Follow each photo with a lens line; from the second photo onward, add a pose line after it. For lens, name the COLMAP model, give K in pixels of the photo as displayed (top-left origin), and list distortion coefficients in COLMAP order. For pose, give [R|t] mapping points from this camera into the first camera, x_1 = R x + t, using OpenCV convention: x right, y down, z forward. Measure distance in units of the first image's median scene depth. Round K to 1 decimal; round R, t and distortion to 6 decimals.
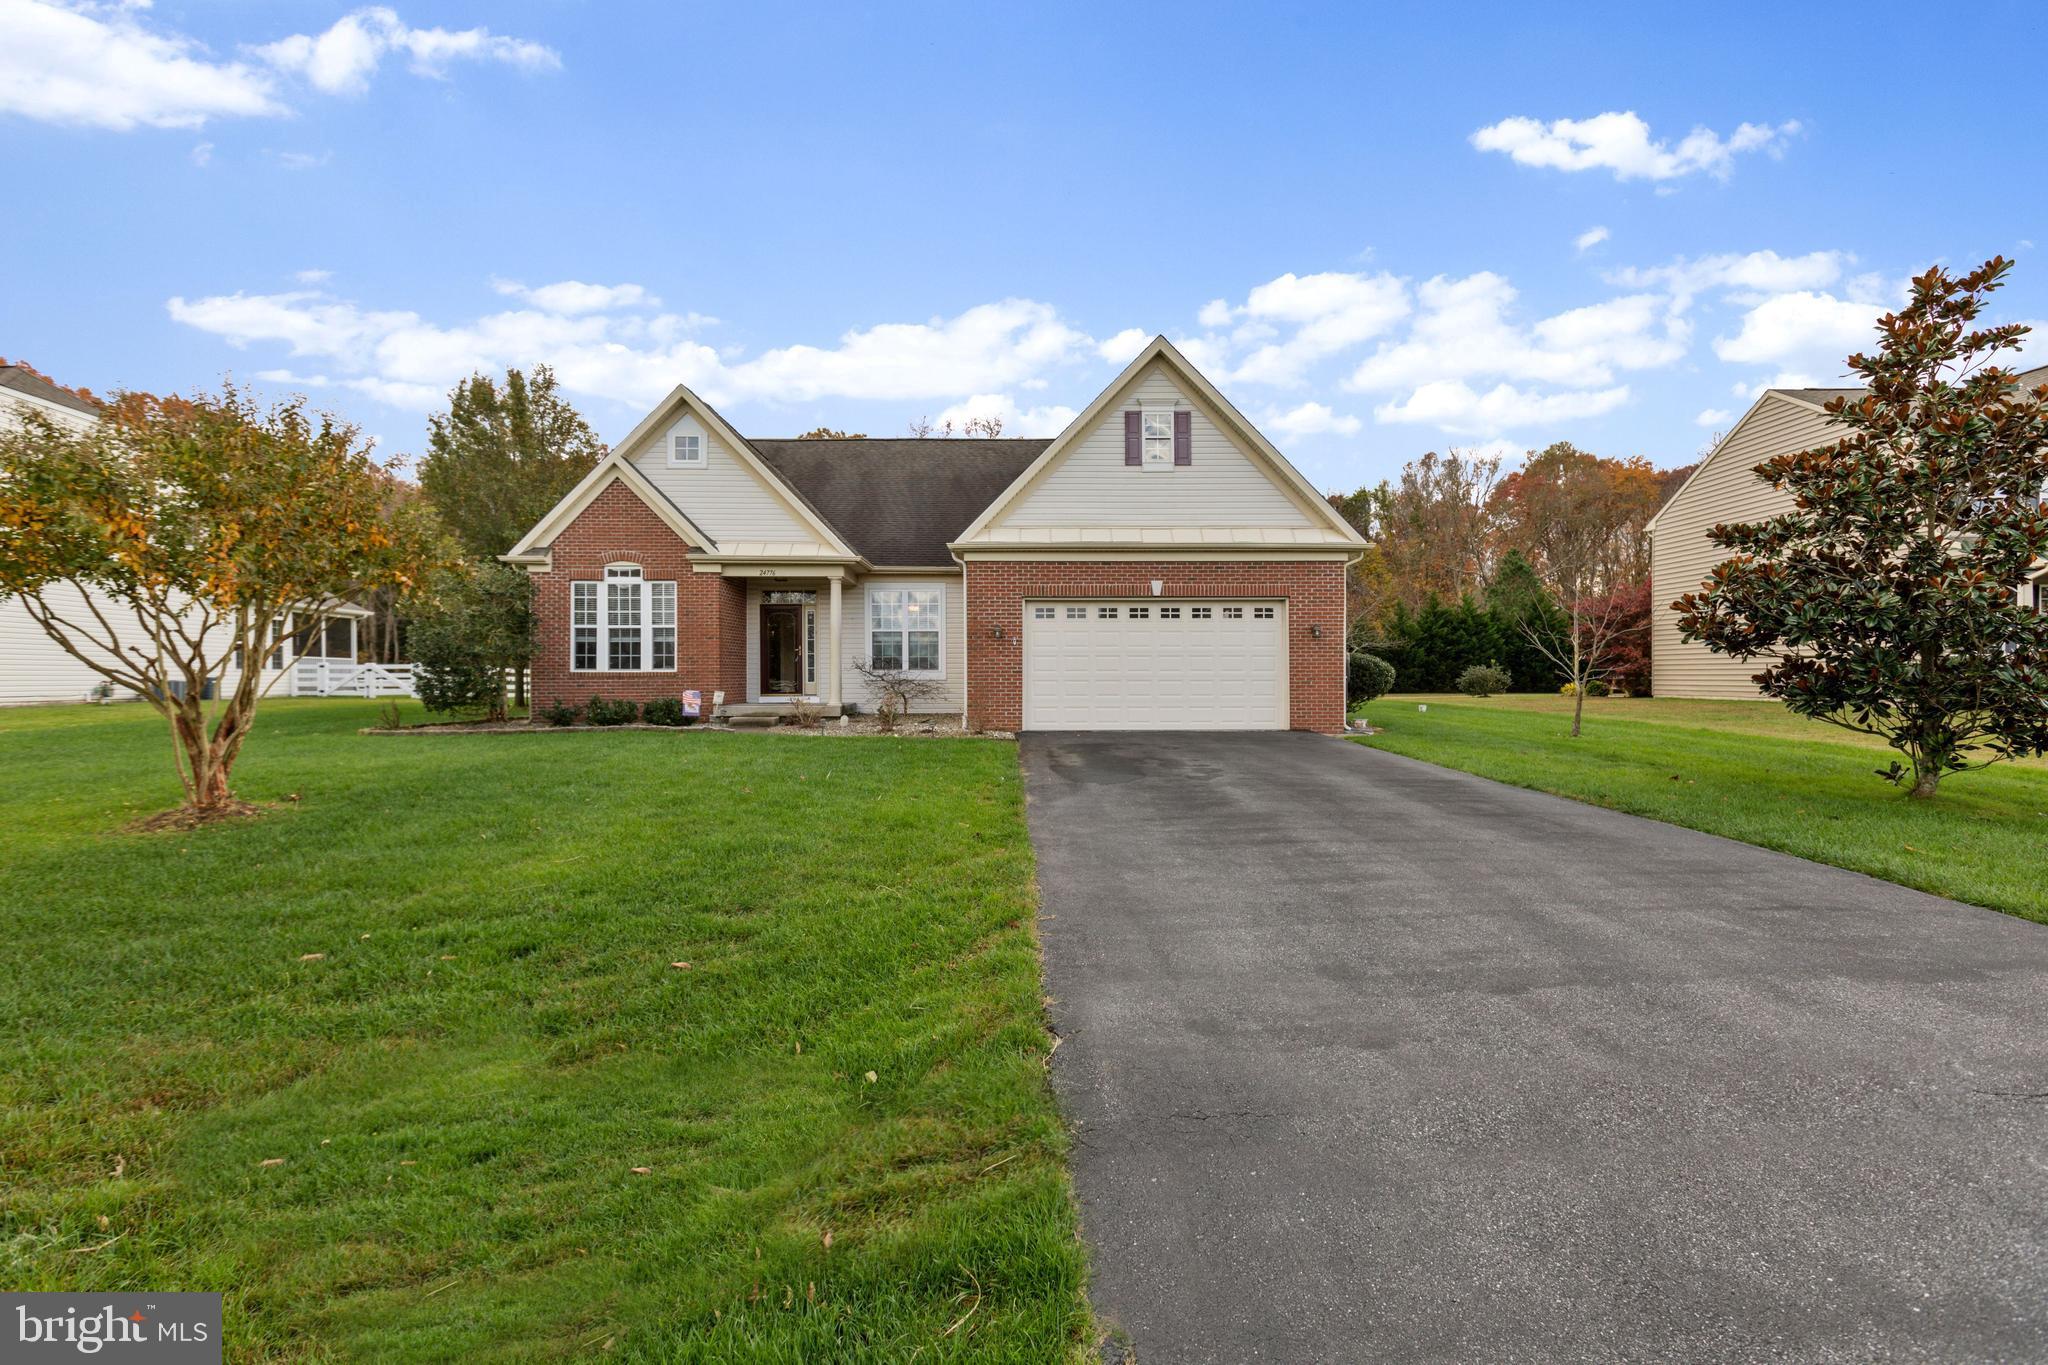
lens RADIAL K [[901.2, 0, 1021.3], [0, 901.2, 677.8], [0, 0, 1]] dist [0.009136, 0.000026]
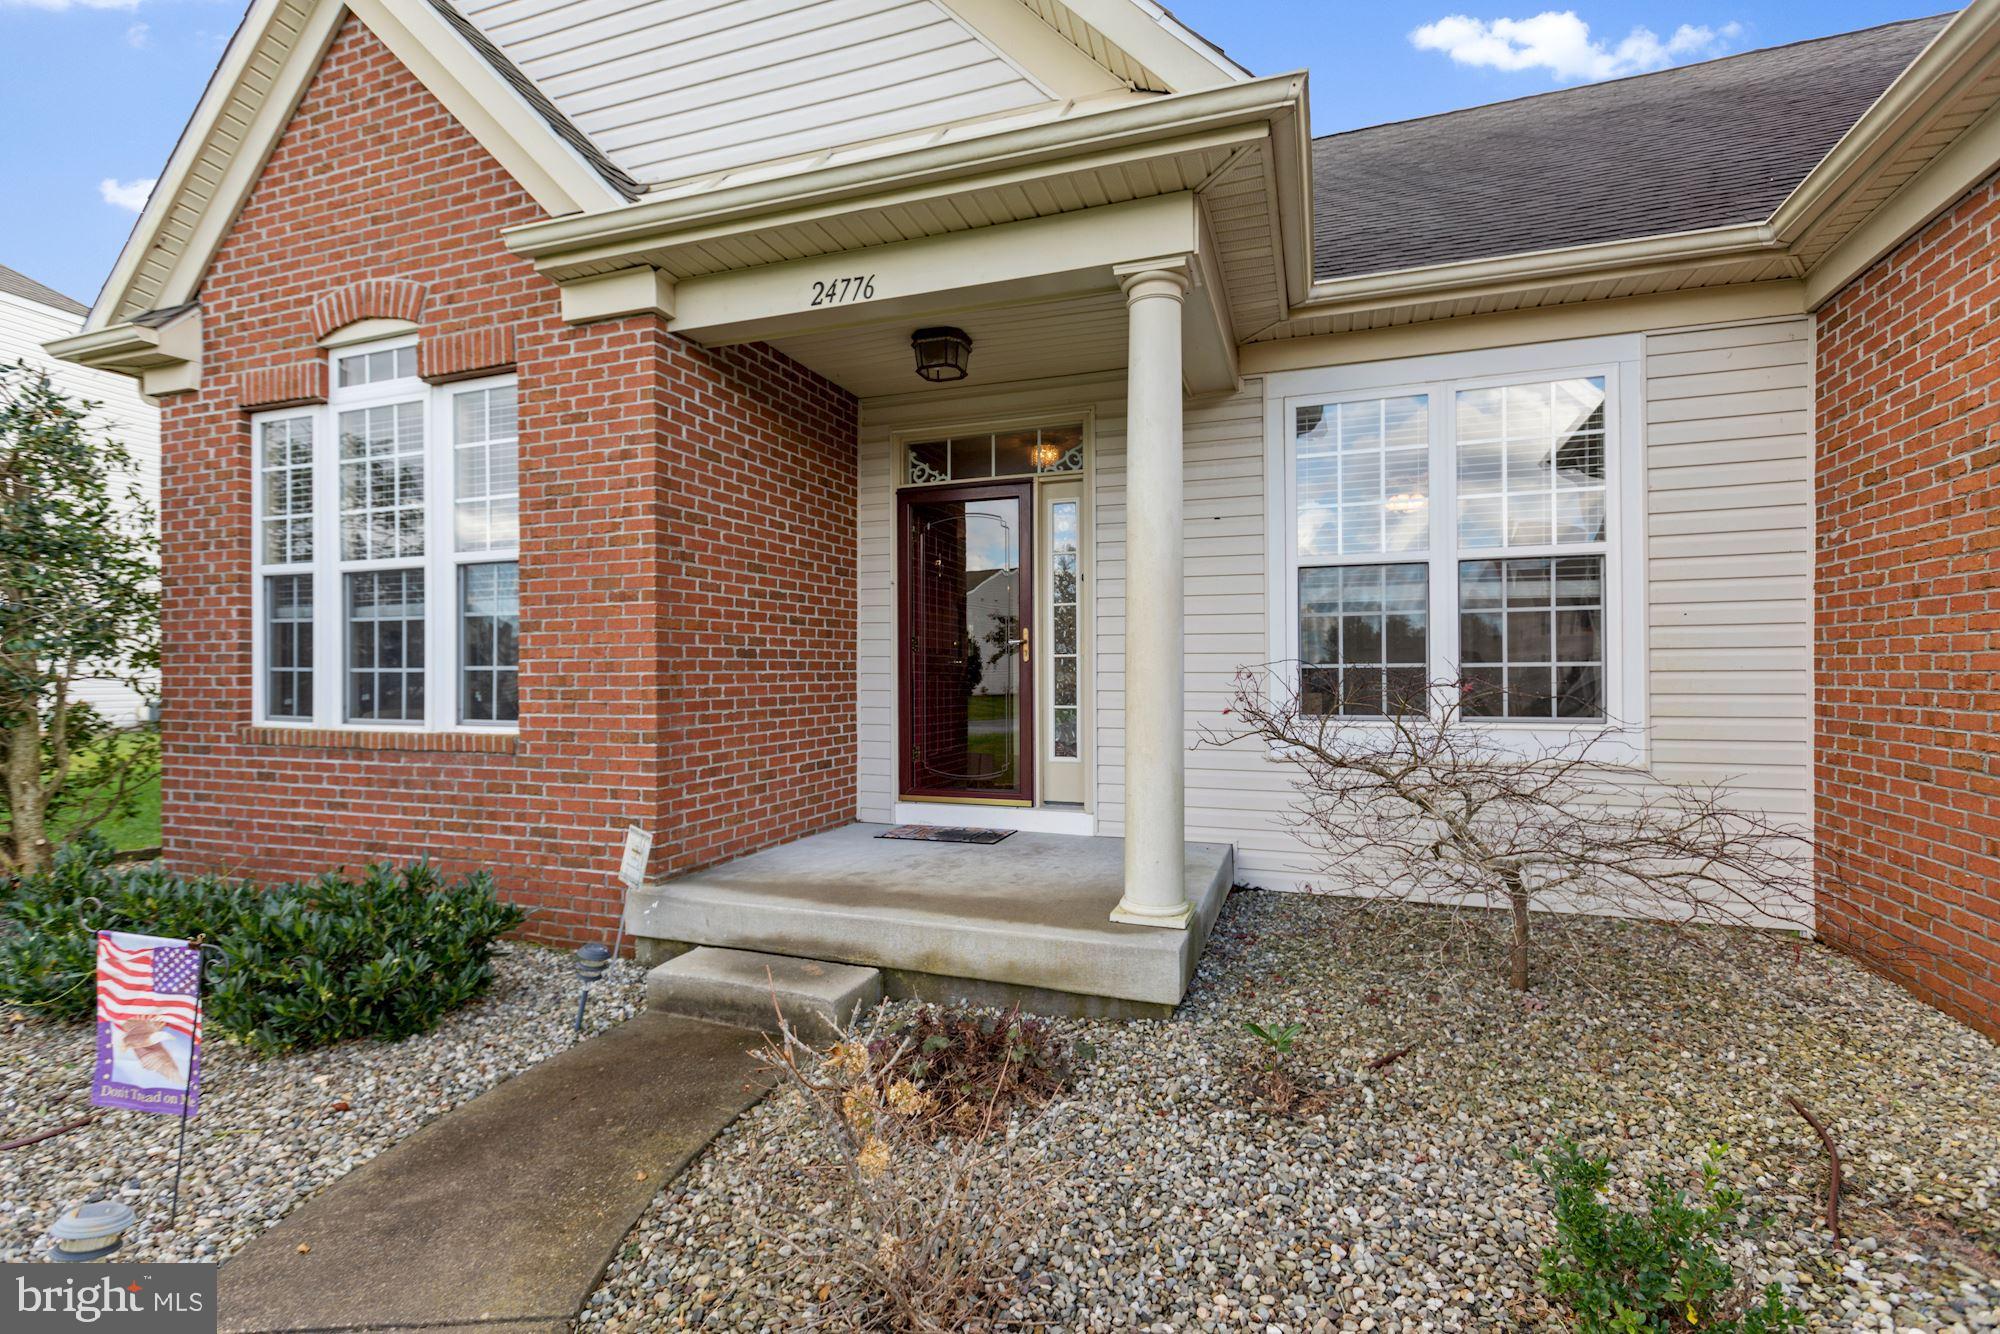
lens RADIAL K [[880.0, 0, 997.3], [0, 880.0, 662.4], [0, 0, 1]] dist [0.009136, 0.000026]
pose [[0.928404, -0.004128, -0.371549, -0.169035], [0.000374, 0.999948, -0.010176, -0.024218], [0.371572, 0.009308, 0.928358, 0.820941]]
